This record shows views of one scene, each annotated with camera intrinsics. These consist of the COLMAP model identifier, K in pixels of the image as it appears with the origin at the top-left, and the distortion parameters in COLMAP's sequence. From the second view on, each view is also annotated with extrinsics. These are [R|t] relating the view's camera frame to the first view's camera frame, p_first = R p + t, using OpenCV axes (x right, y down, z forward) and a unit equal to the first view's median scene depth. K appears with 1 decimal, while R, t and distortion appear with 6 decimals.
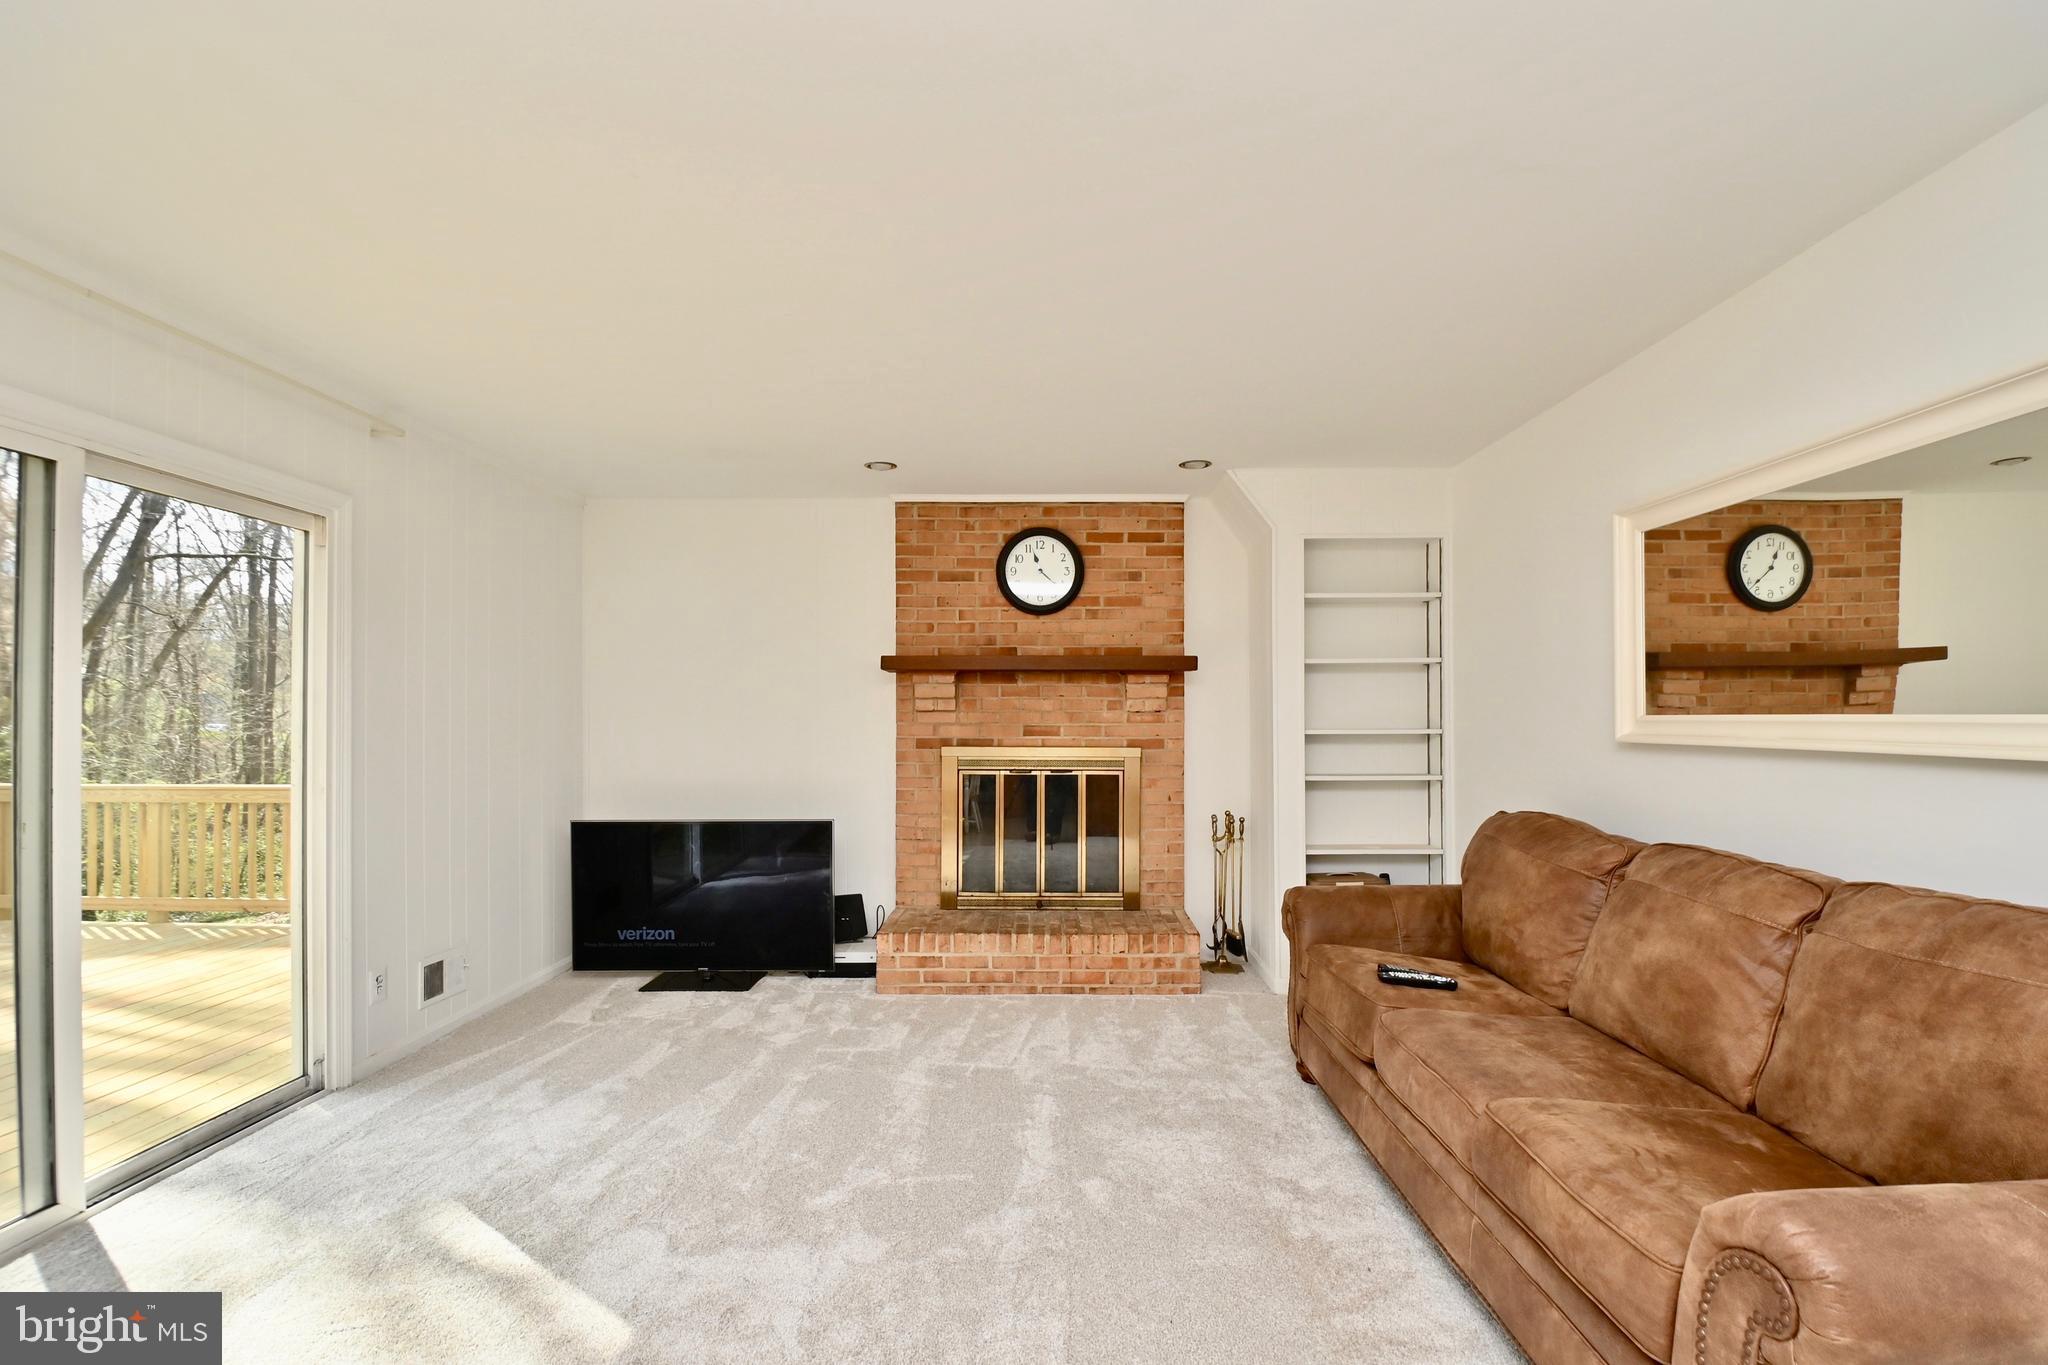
lens RADIAL K [[899.4, 0, 1038.9], [0, 899.4, 710.5], [0, 0, 1]] dist [0.019611, -0.021222]
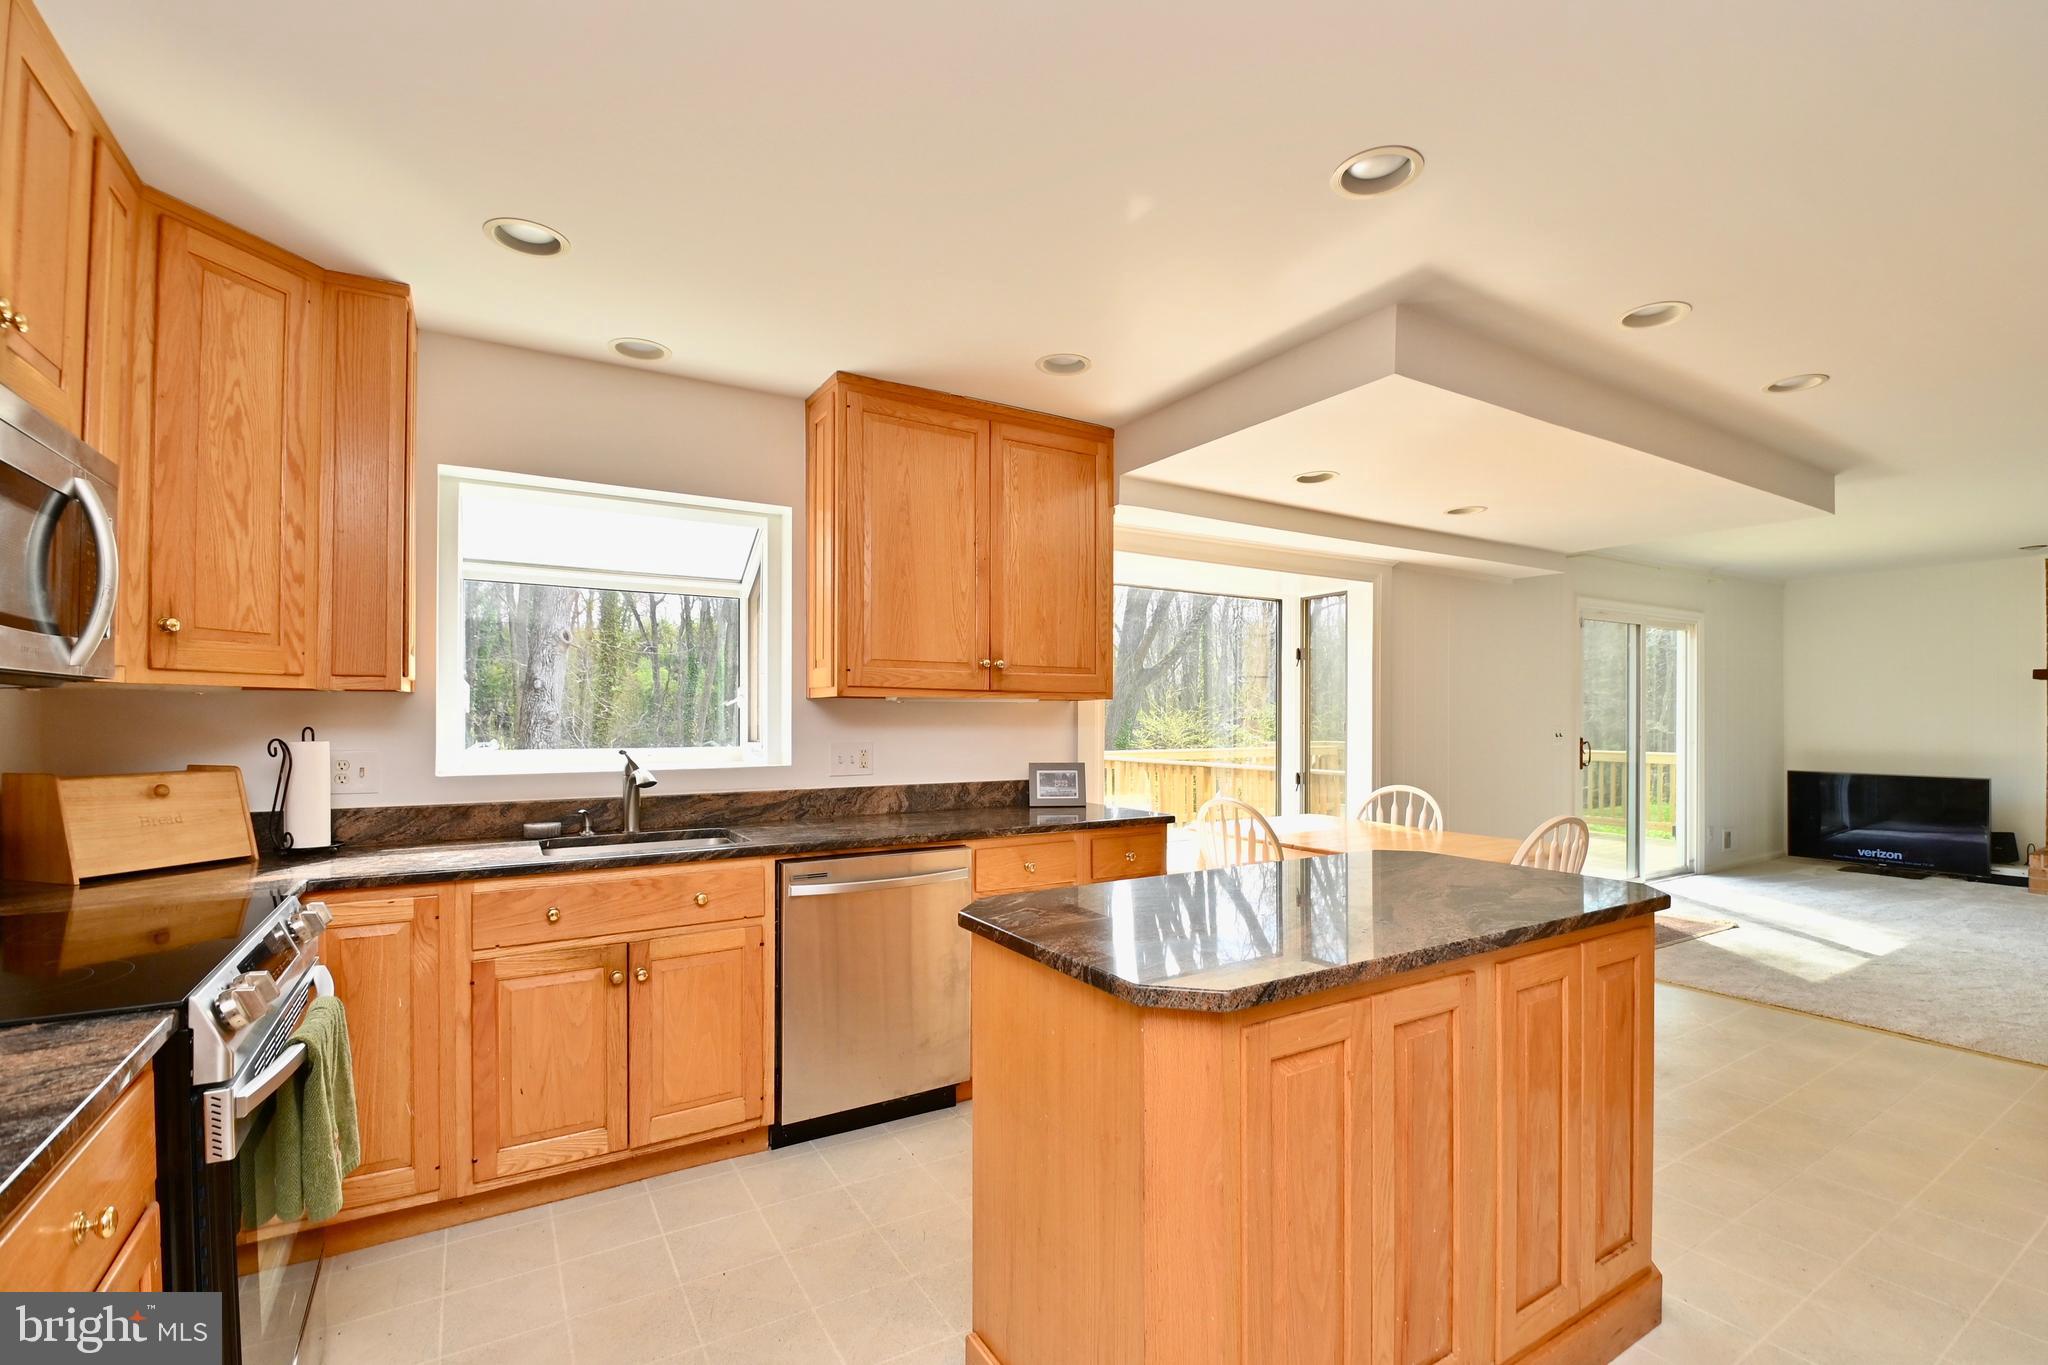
lens RADIAL K [[896.1, 0, 1042.0], [0, 896.1, 712.5], [0, 0, 1]] dist [0.015936, -0.023083]
pose [[0.536000, 0.001422, -0.844217, 0.161551], [0.006029, 0.999967, 0.005512, -0.008215], [0.844196, -0.008044, 0.535974, -1.070650]]
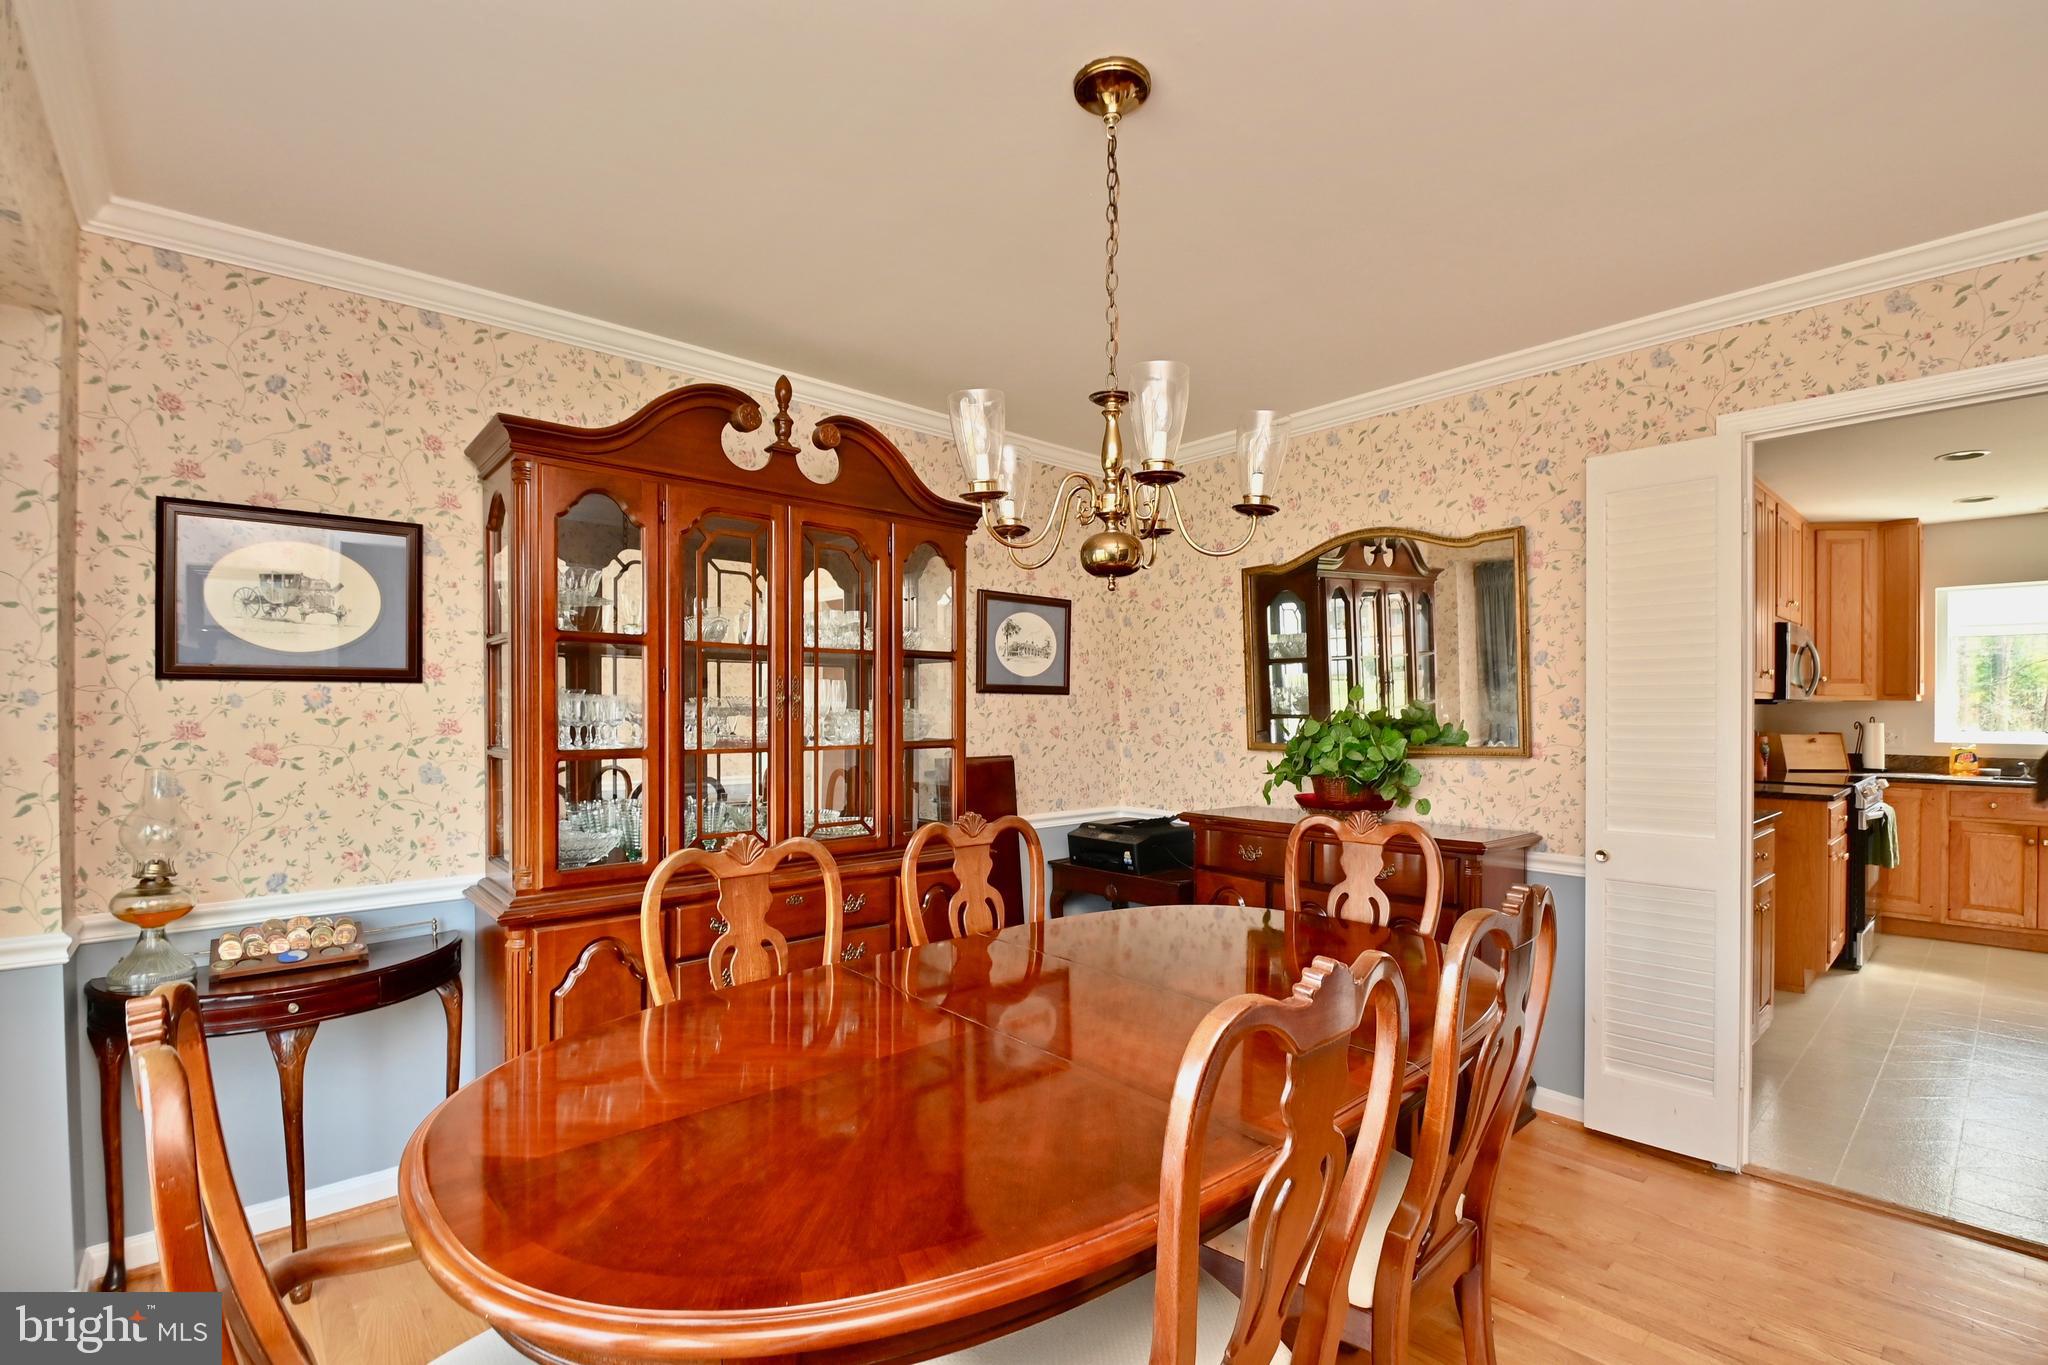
lens RADIAL K [[896.1, 0, 1042.0], [0, 896.1, 712.5], [0, 0, 1]] dist [0.015936, -0.023083]
pose [[-0.734404, 0.004808, -0.678695, 1.094555], [0.010151, 0.999941, -0.003900, -0.011264], [0.678636, -0.009753, -0.734410, -1.027514]]
